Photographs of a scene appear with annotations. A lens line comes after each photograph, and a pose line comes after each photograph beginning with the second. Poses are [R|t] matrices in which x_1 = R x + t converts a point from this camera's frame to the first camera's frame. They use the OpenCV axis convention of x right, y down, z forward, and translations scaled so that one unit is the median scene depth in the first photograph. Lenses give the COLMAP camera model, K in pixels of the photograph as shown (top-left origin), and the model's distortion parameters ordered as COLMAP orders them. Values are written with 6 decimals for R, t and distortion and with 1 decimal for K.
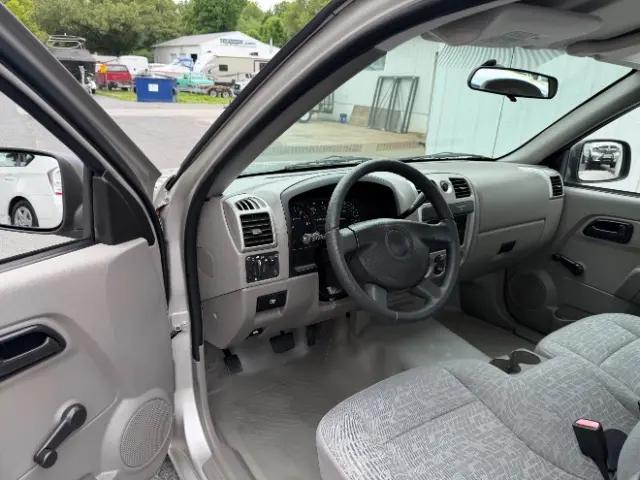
lens RADIAL K [[459.6, 0, 320.0], [0, 459.6, 240.0], [0, 0, 1]] dist [-0.013910, -0.008440]
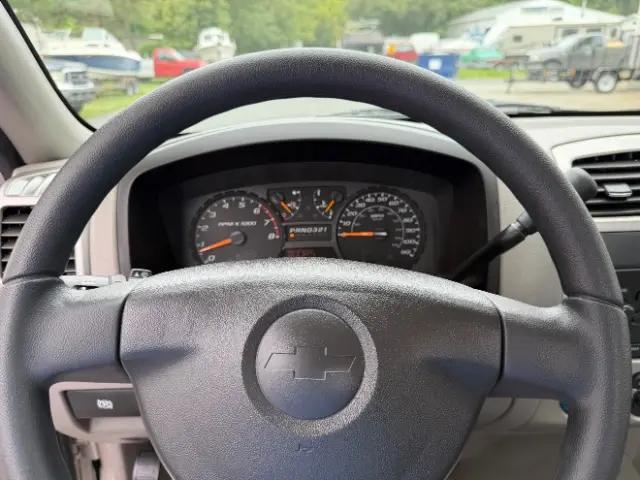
lens RADIAL K [[461.6, 0, 320.7], [0, 461.6, 244.7], [0, 0, 1]] dist [-0.020969, 0.001489]
pose [[0.831680, 0.134956, -0.538605, 0.169942], [-0.108310, 0.990810, 0.081018, -0.045692], [0.544589, -0.009045, 0.838654, 0.422623]]
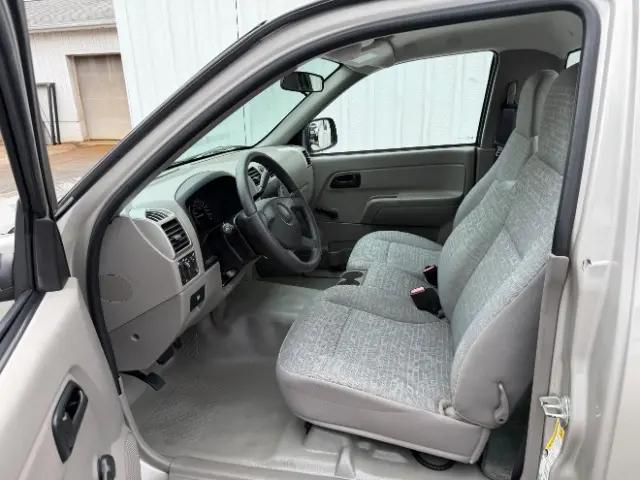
lens RADIAL K [[455.1, 0, 320.0], [0, 455.1, 240.0], [0, 0, 1]] dist [-0.000987, -0.004285]
pose [[0.702870, -0.280800, 0.653548, -0.358223], [0.279753, 0.953868, 0.108969, -0.020250], [-0.653997, 0.106241, 0.749000, 0.001762]]
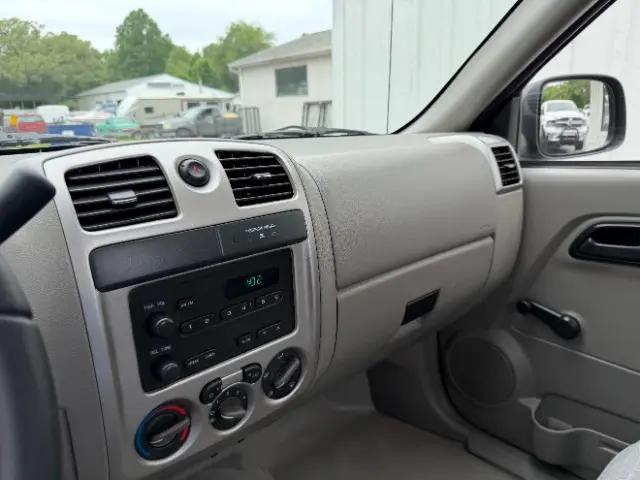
lens RADIAL K [[459.6, 0, 320.0], [0, 459.6, 240.0], [0, 0, 1]] dist [-0.013910, -0.008440]
pose [[0.988499, -0.106328, 0.107538, 0.230705], [0.113582, 0.991483, -0.063727, -0.027397], [-0.099846, 0.075209, 0.992156, 0.481137]]
